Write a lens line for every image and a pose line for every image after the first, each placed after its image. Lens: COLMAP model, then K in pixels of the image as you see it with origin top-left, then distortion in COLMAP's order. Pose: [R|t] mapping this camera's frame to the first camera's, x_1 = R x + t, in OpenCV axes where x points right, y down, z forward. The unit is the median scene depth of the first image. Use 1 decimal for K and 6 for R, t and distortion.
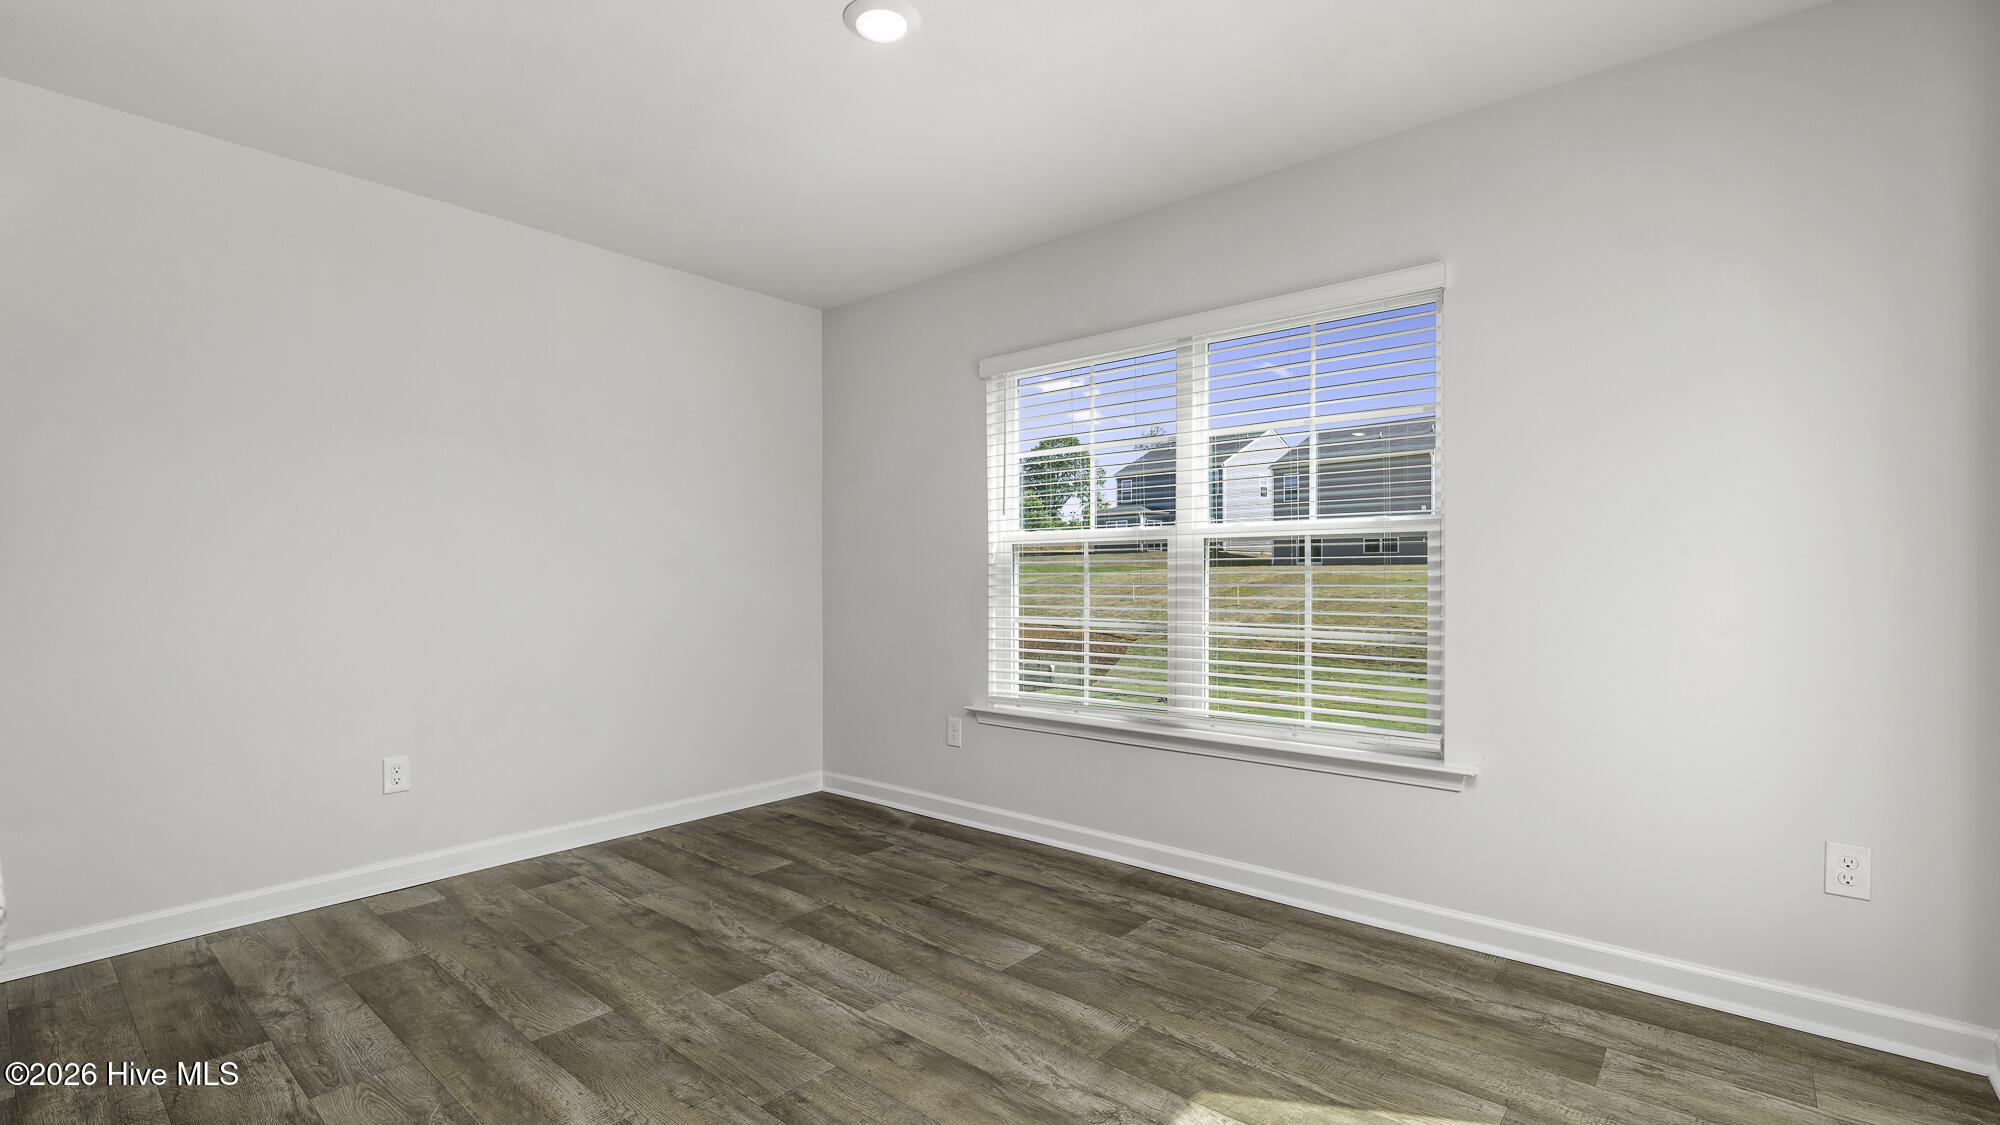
lens RADIAL K [[899.5, 0, 993.2], [0, 899.5, 570.1], [0, 0, 1]] dist [-0.001883, 0.001038]
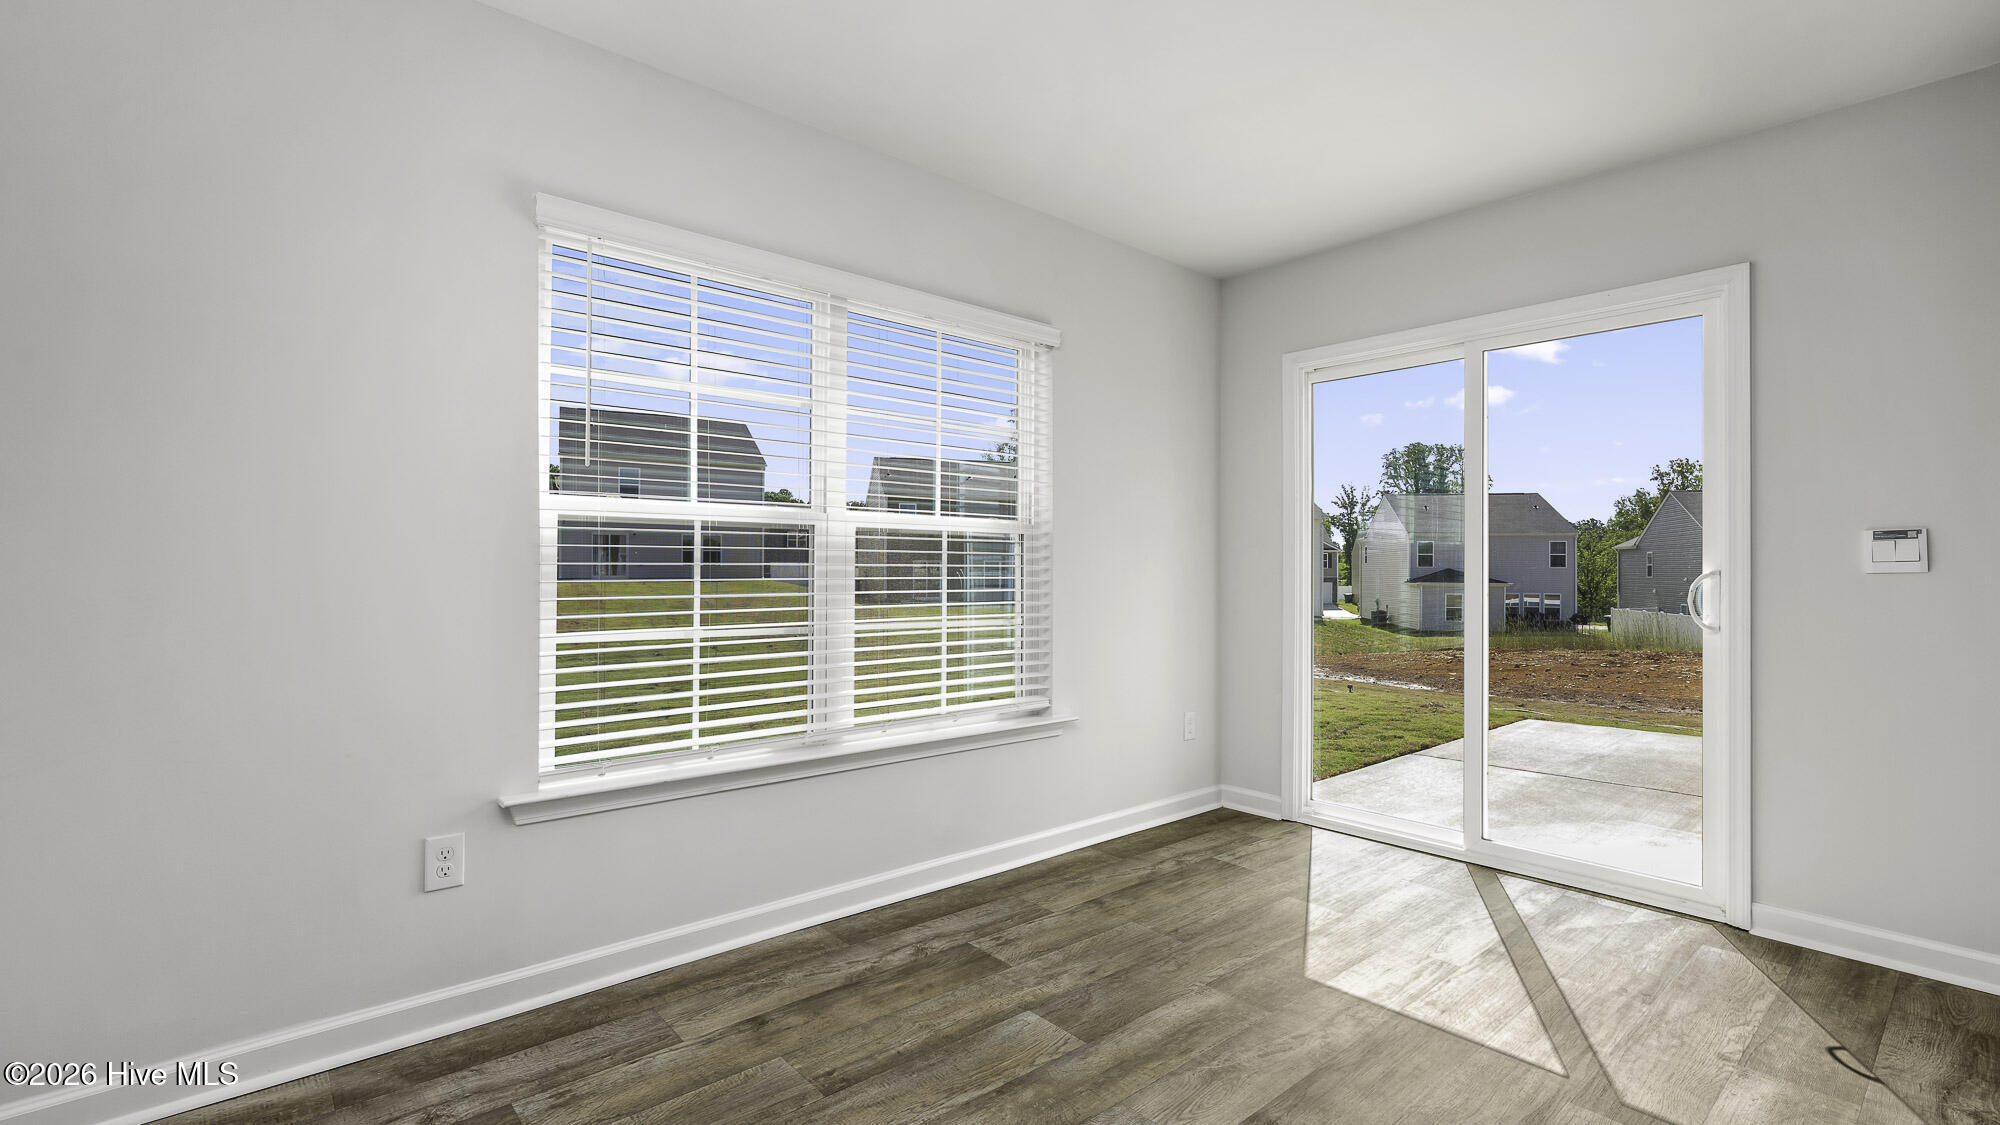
lens RADIAL K [[899.5, 0, 993.2], [0, 899.5, 570.1], [0, 0, 1]] dist [-0.001883, 0.001038]
pose [[0.133539, -0.003336, 0.991038, -0.698967], [-0.016466, 0.999849, 0.005584, 0.000604], [-0.990907, -0.017064, 0.133464, 0.823133]]
